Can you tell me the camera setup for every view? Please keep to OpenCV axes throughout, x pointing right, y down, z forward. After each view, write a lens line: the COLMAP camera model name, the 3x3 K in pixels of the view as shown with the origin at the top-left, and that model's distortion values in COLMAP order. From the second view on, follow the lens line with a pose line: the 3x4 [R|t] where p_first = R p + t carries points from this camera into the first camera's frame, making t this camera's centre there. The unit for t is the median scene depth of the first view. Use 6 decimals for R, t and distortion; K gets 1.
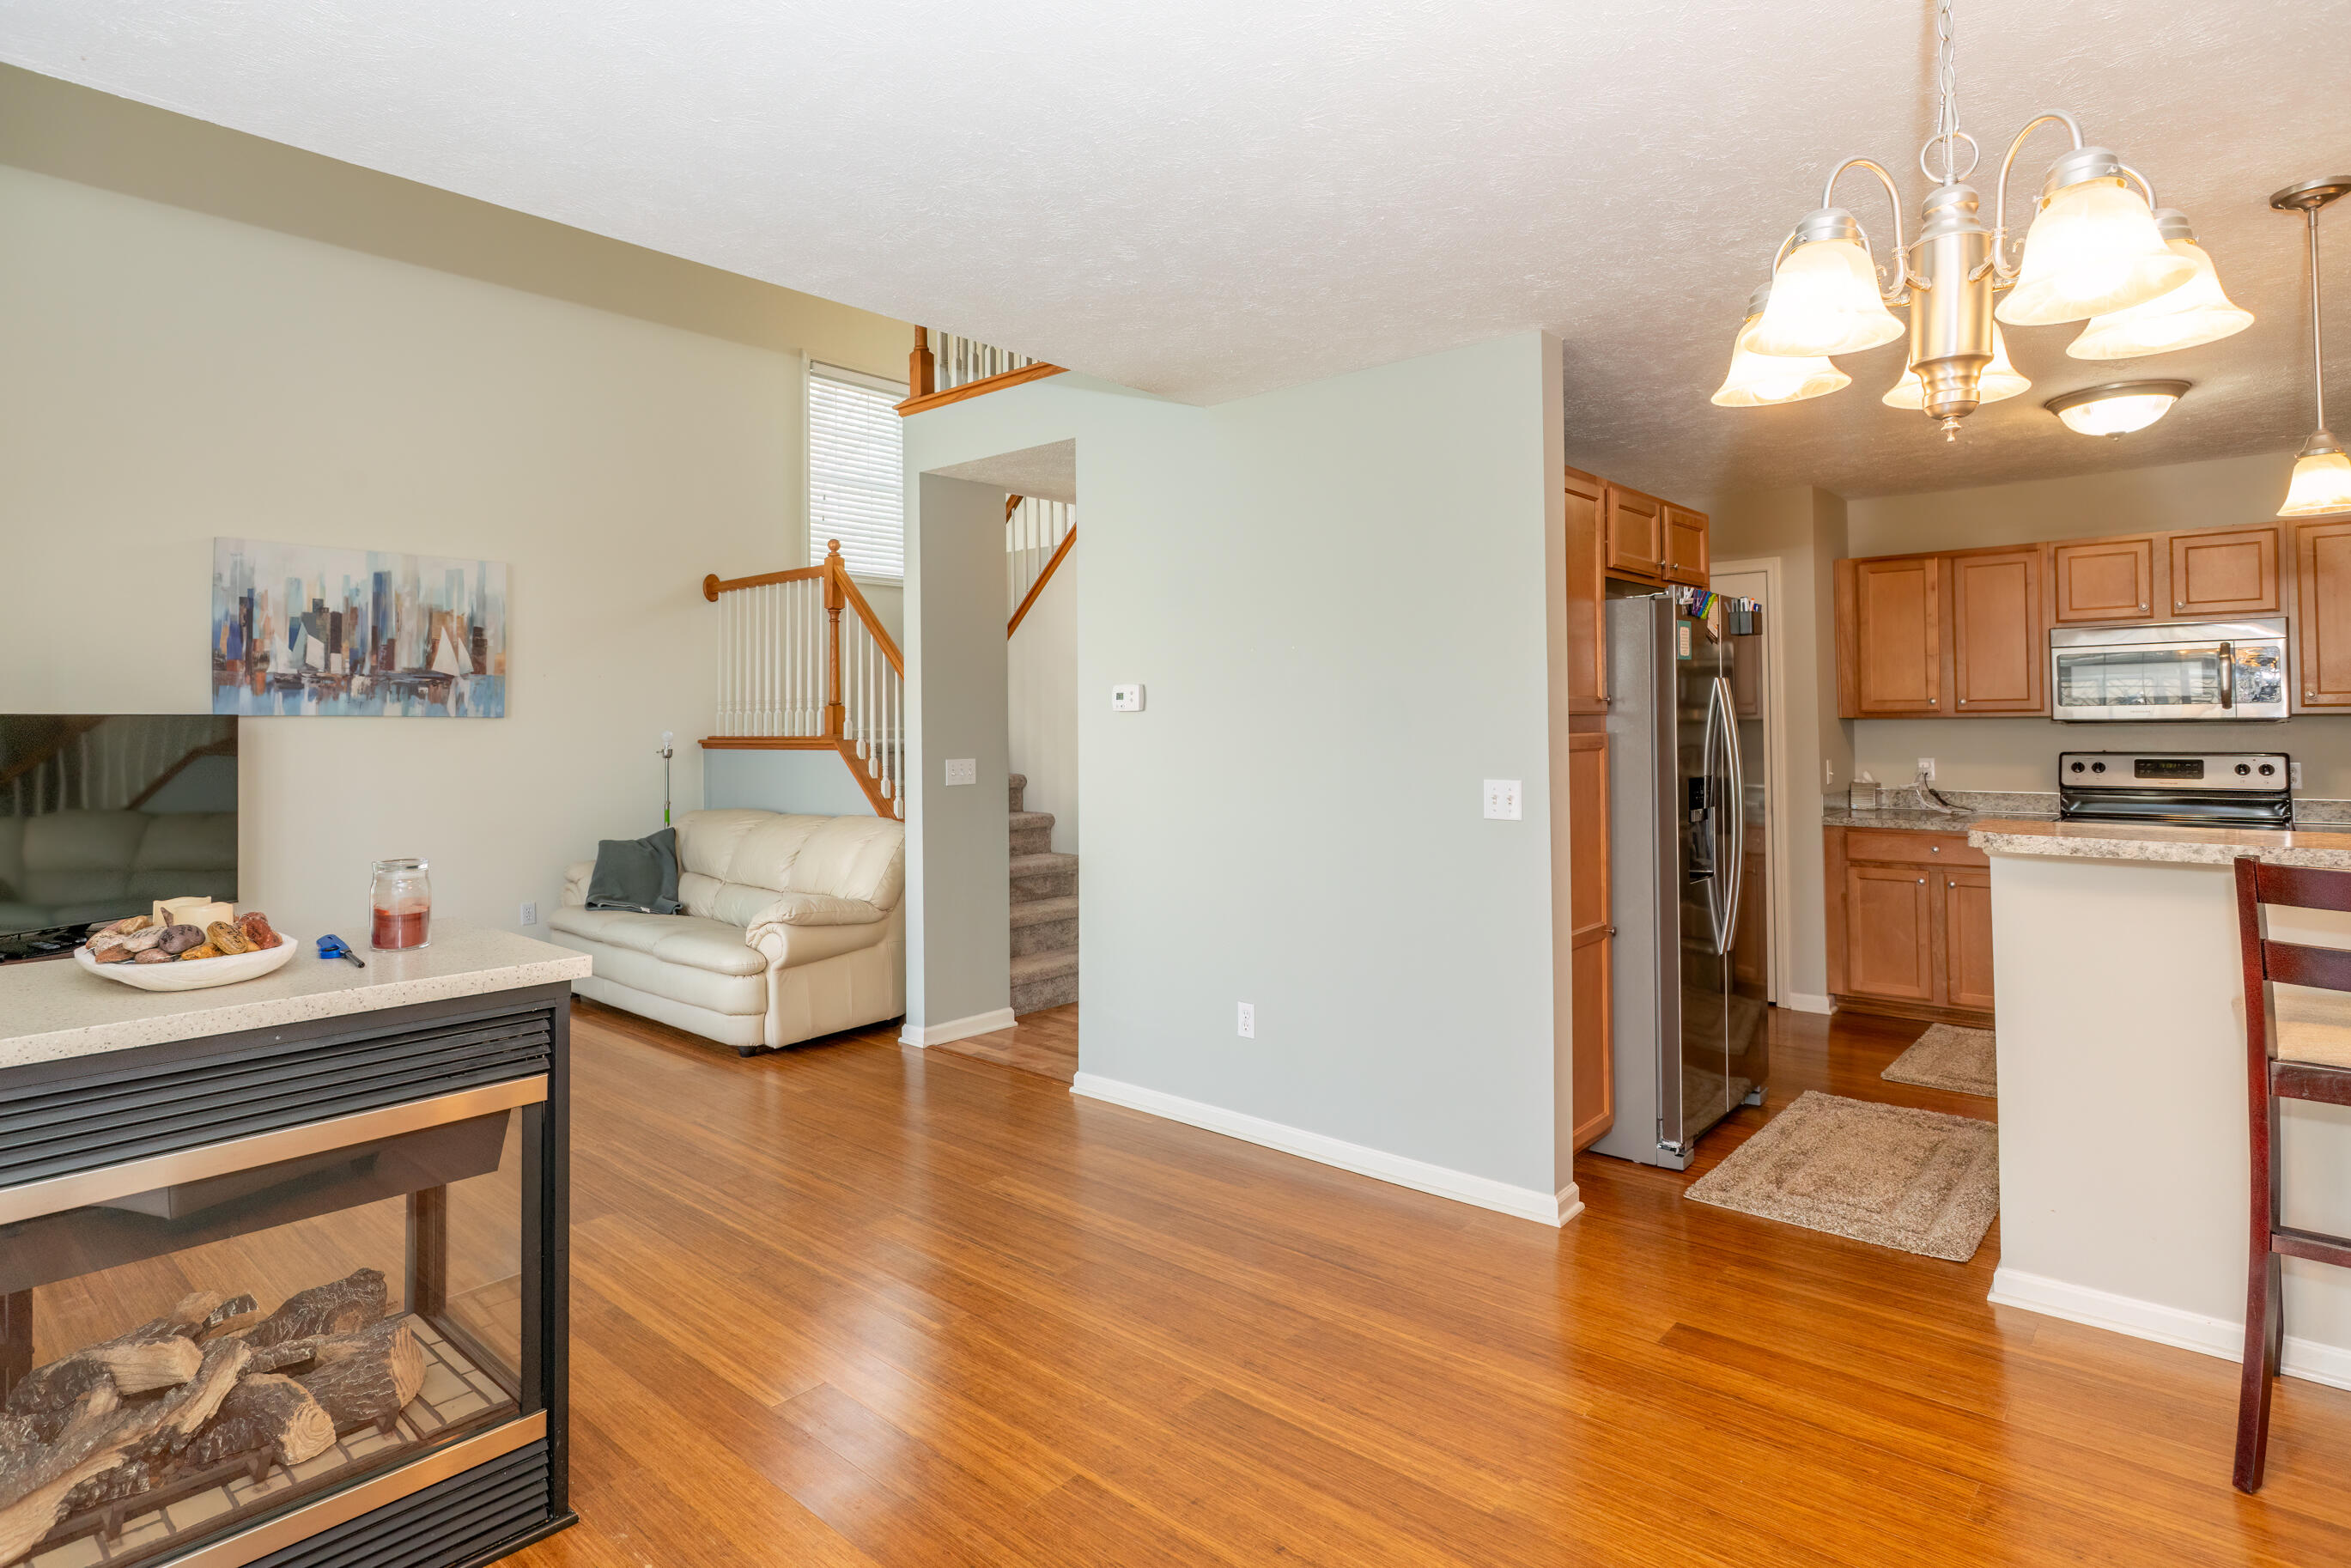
lens RADIAL K [[1224.8, 0, 1188.5], [0, 1224.8, 702.1], [0, 0, 1]] dist [-0.003846, 0.001093]
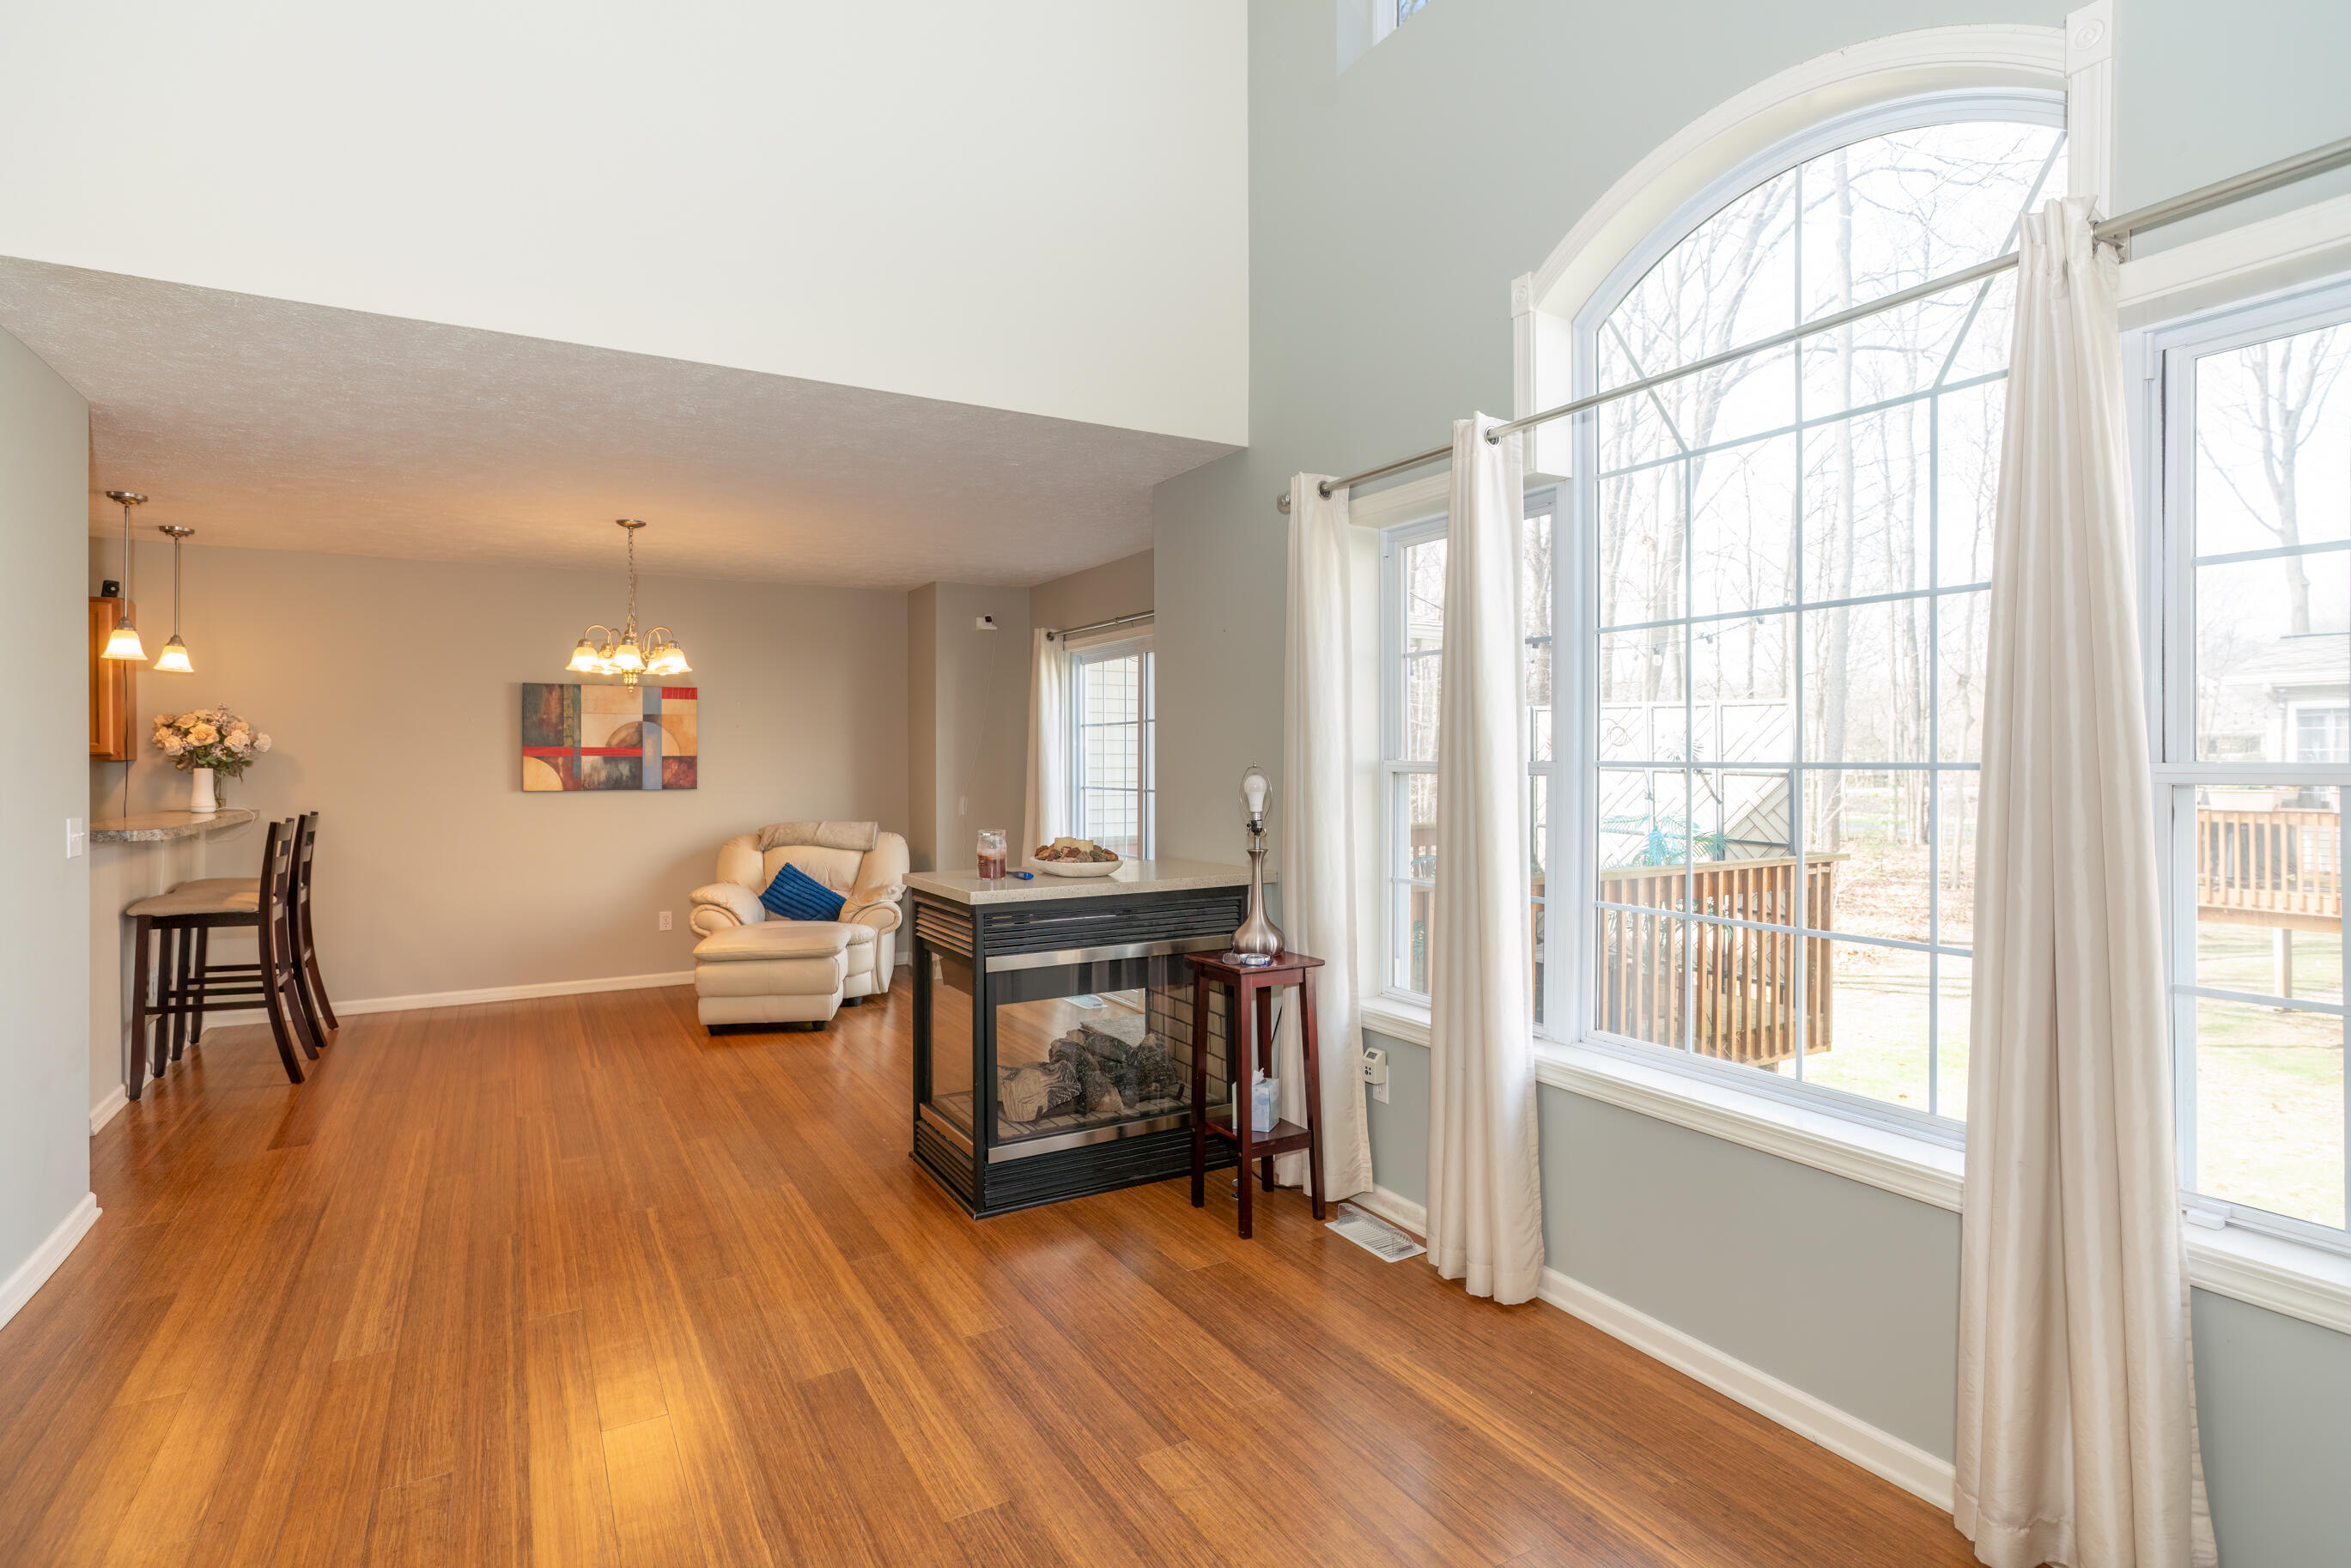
lens RADIAL K [[1180.7, 0, 1145.0], [0, 1180.7, 753.8], [0, 0, 1]] dist [-0.005464, 0.004591]
pose [[-0.937559, 0.013730, 0.347556, -0.569643], [0.005800, 0.999699, -0.023845, 0.023054], [-0.347778, -0.020340, -0.937356, 0.987962]]
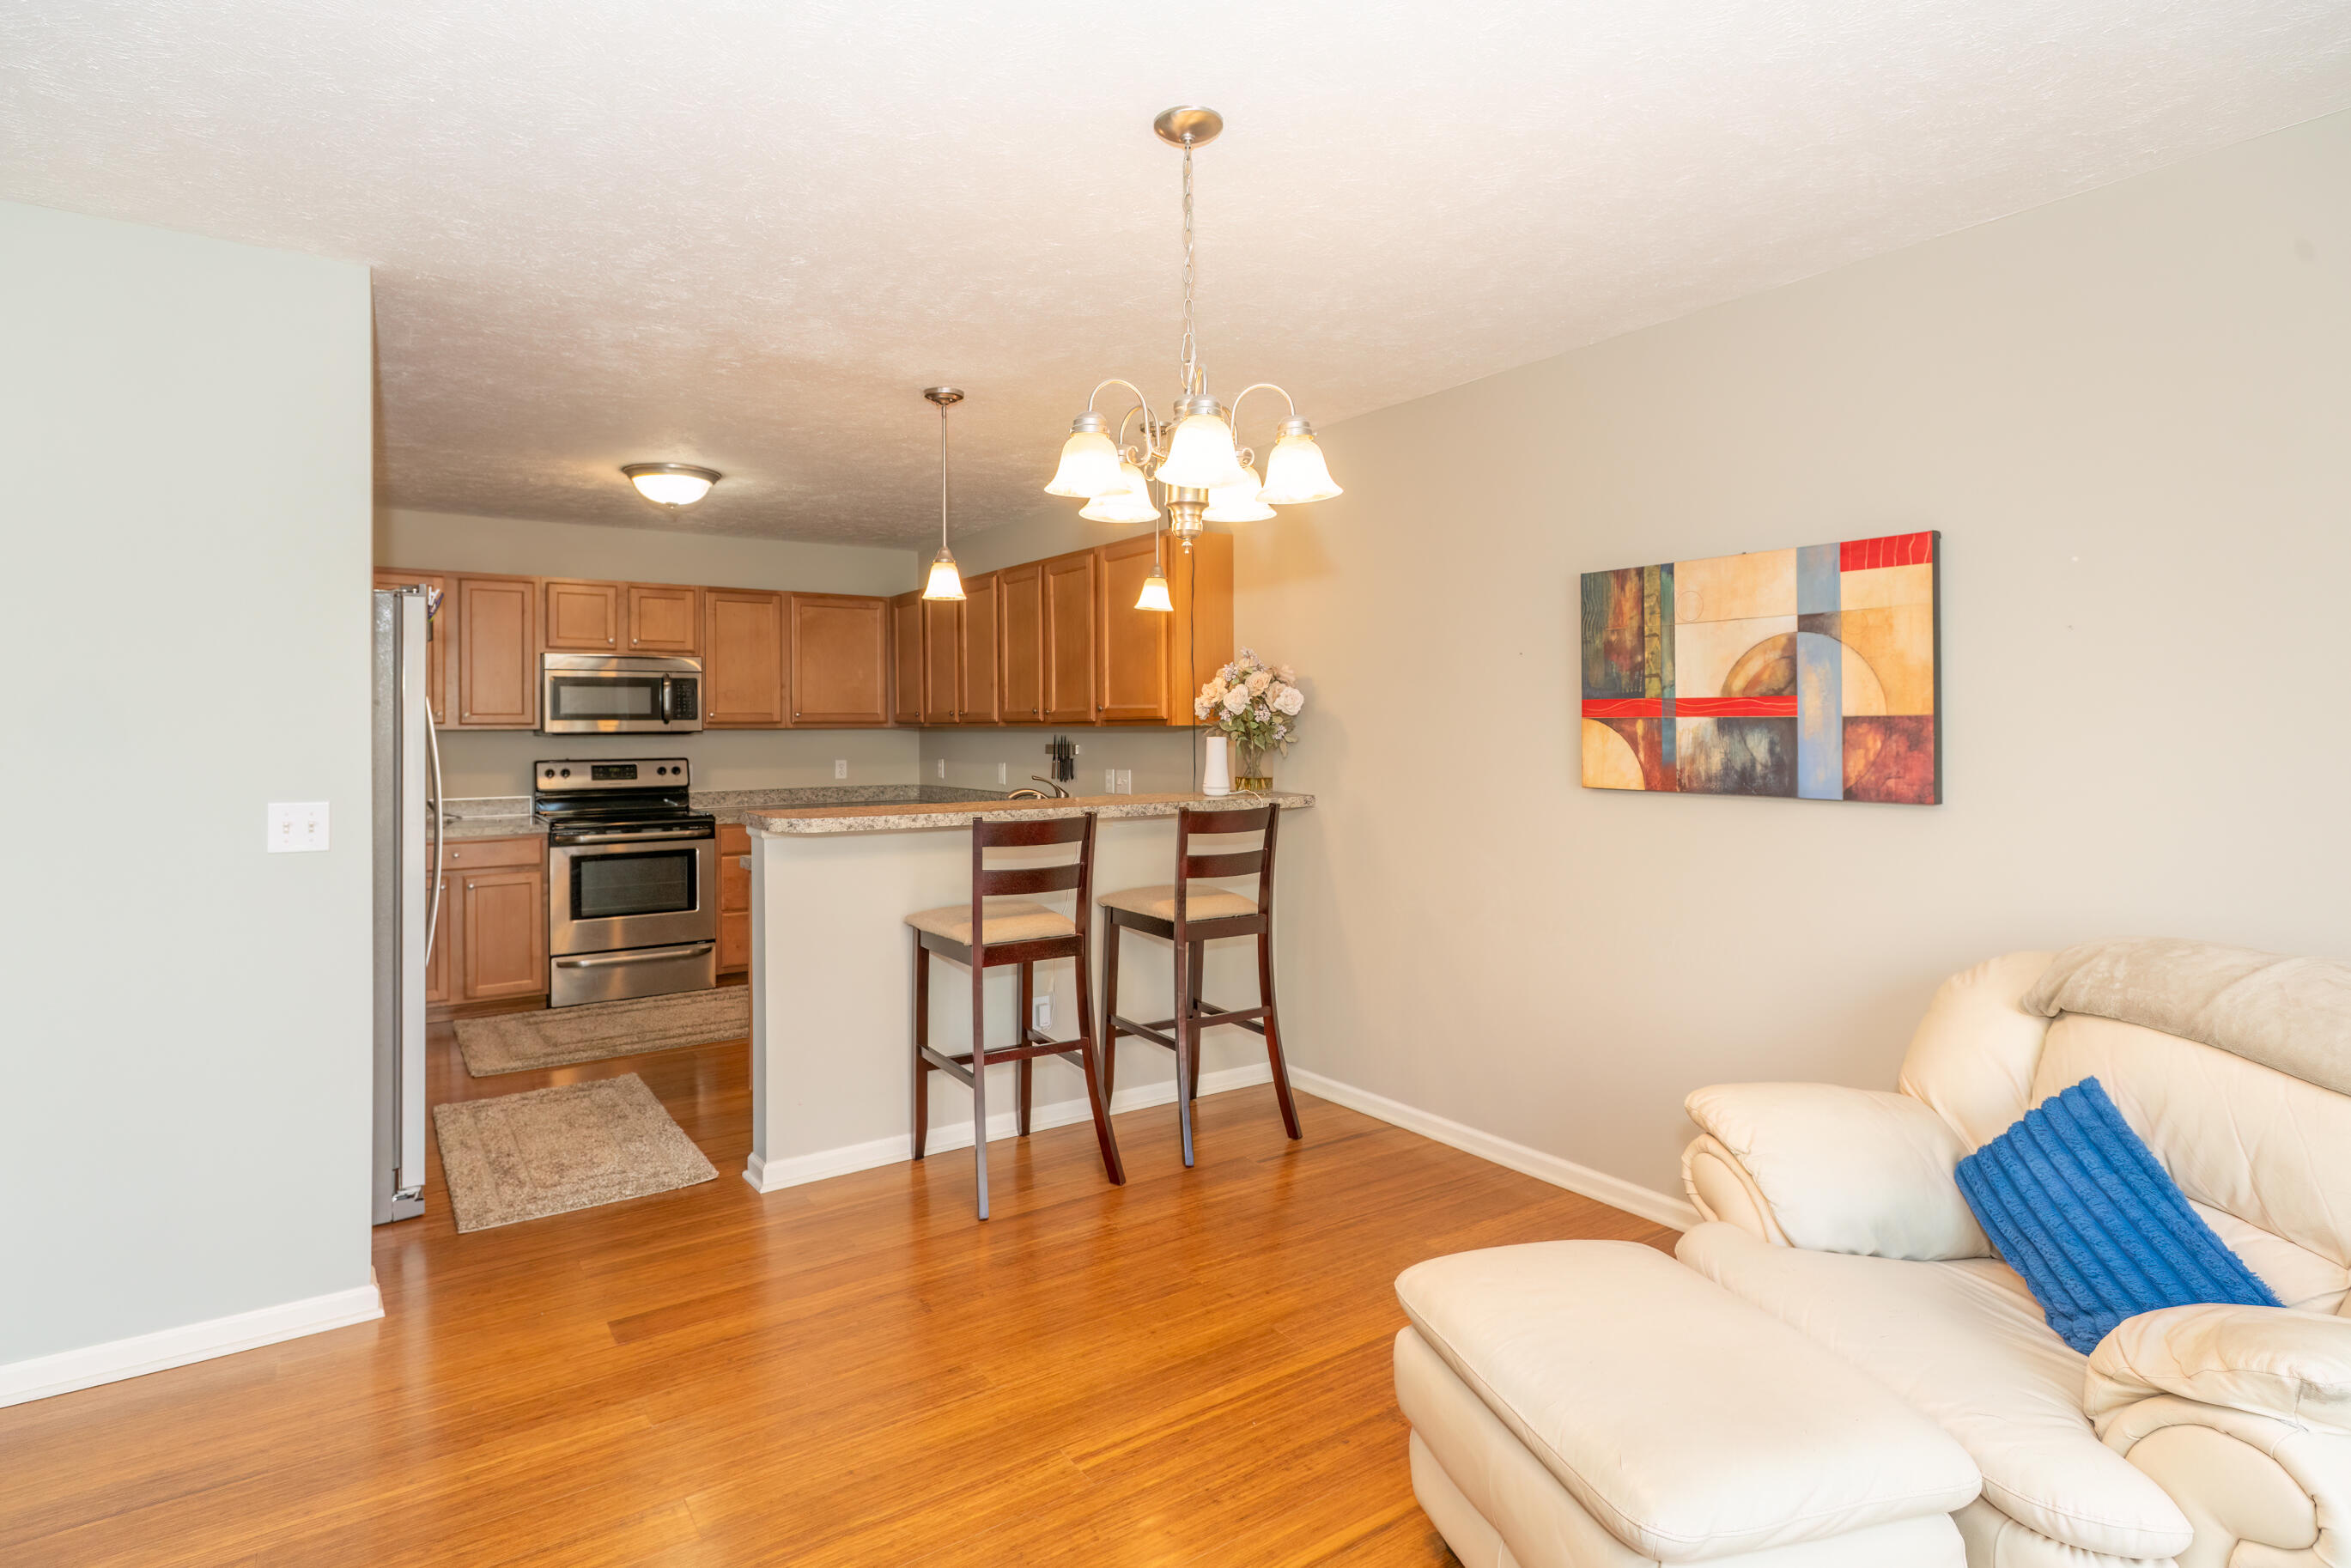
lens RADIAL K [[1180.7, 0, 1167.5], [0, 1180.7, 730.4], [0, 0, 1]] dist [-0.005464, 0.004591]
pose [[0.257616, 0.004776, 0.966236, -0.209153], [-0.016281, 0.999867, -0.000602, 0.003781], [-0.966110, -0.015577, 0.257659, 0.147750]]
